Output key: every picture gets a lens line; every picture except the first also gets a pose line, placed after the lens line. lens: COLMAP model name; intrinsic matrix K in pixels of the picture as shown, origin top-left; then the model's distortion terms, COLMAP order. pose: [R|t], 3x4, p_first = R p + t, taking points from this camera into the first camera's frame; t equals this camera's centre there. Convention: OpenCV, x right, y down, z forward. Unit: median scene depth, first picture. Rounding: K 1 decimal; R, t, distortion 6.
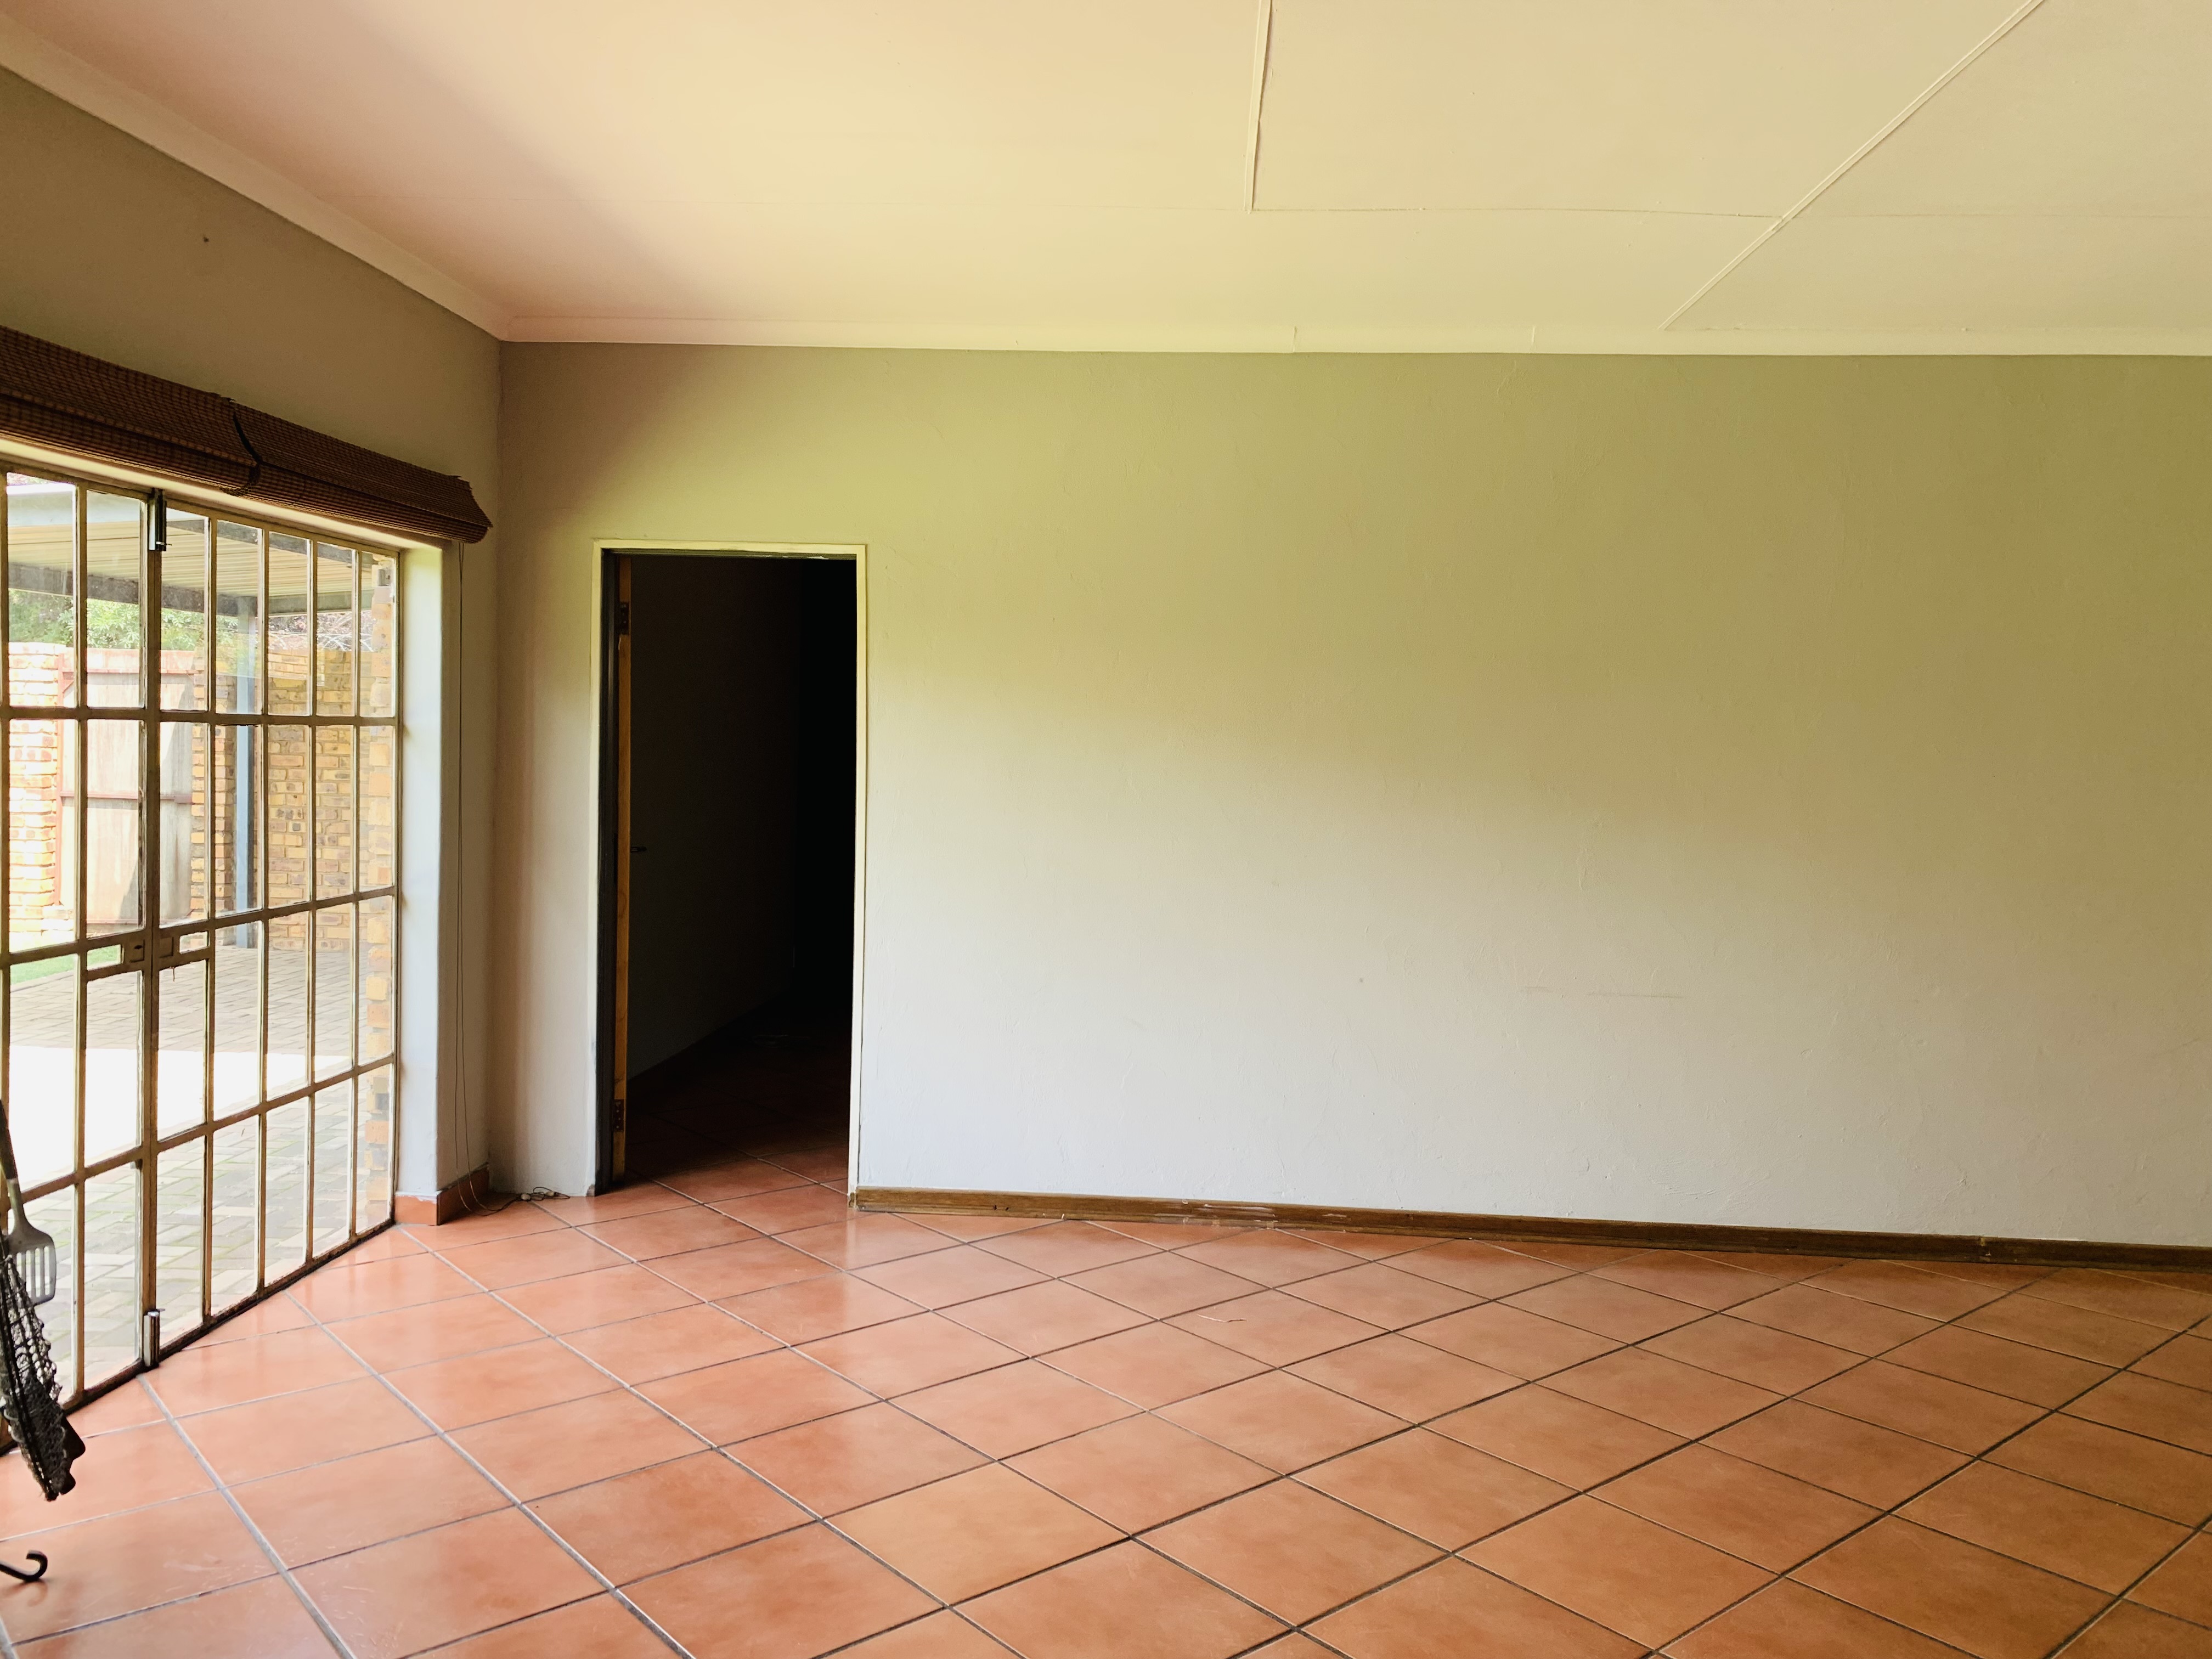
lens RADIAL K [[1715.1, 0, 1096.9], [0, 1715.1, 816.7], [0, 0, 1]] dist [0.060658, -0.044605]
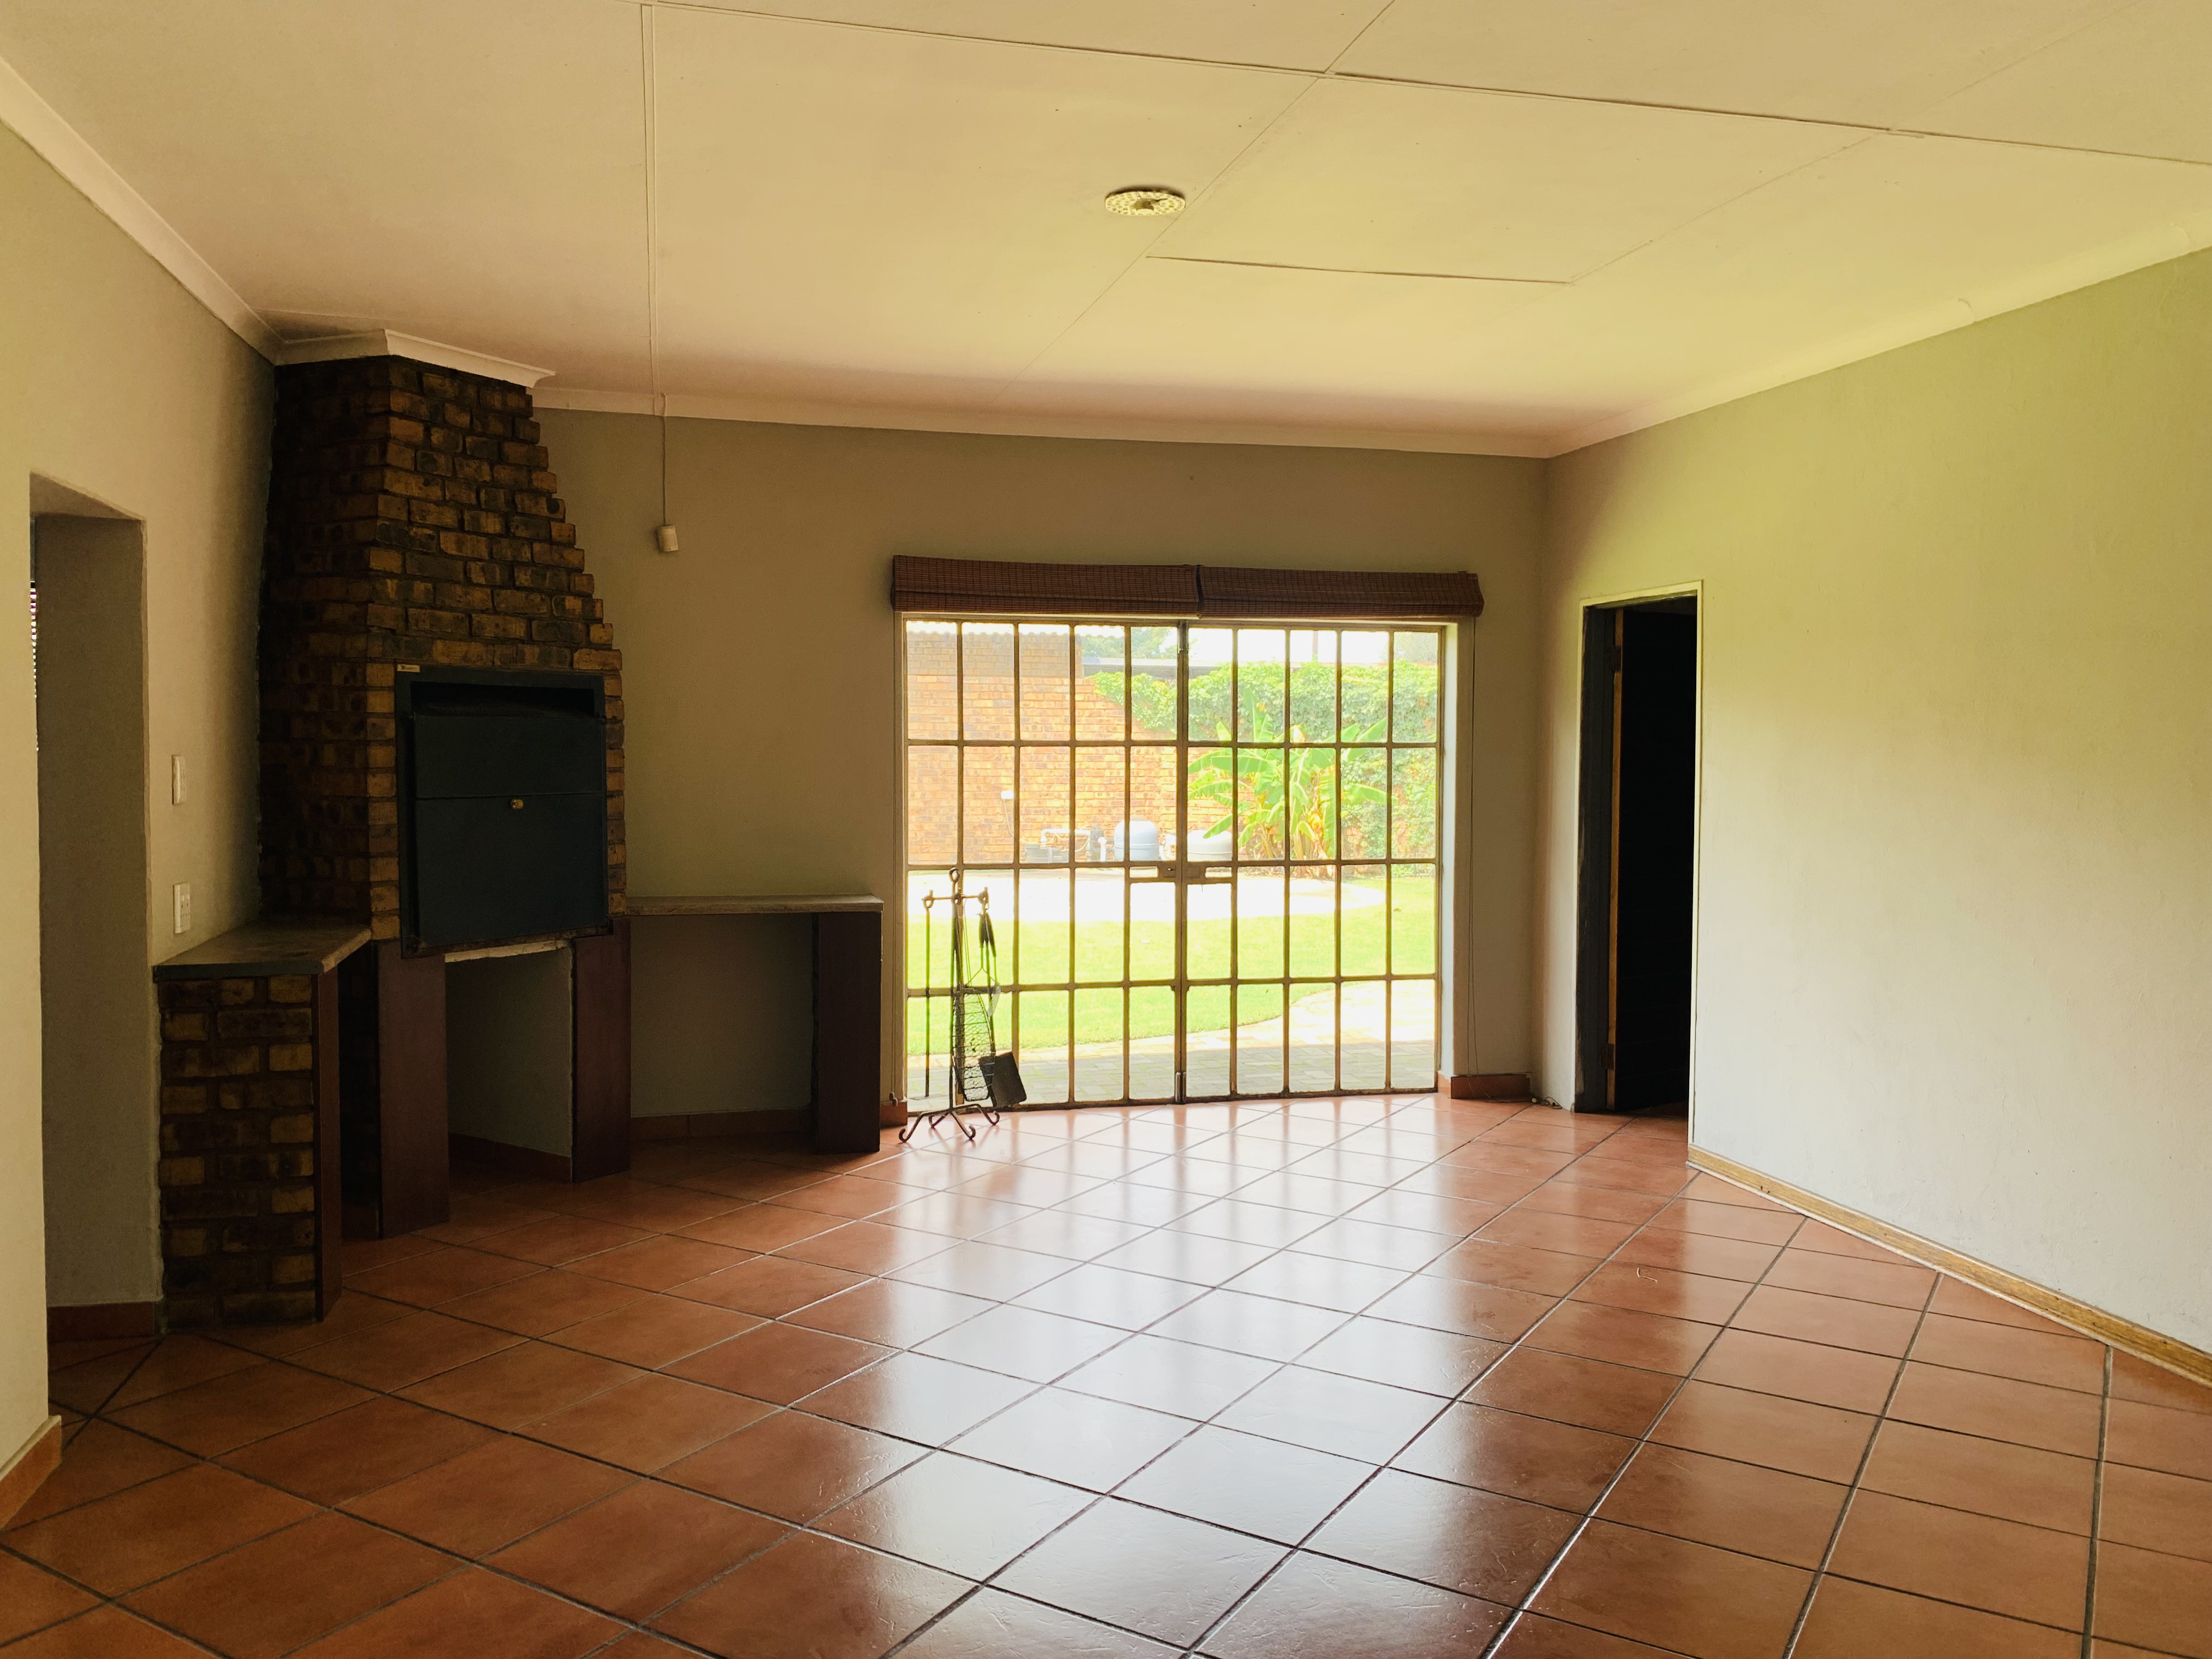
lens RADIAL K [[1715.1, 0, 1092.3], [0, 1715.1, 831.2], [0, 0, 1]] dist [0.060658, -0.044605]
pose [[0.308878, 0.030835, -0.950602, 1.072061], [-0.043469, 0.998888, 0.018277, 0.004381], [0.950108, 0.035677, 0.309875, 0.337143]]
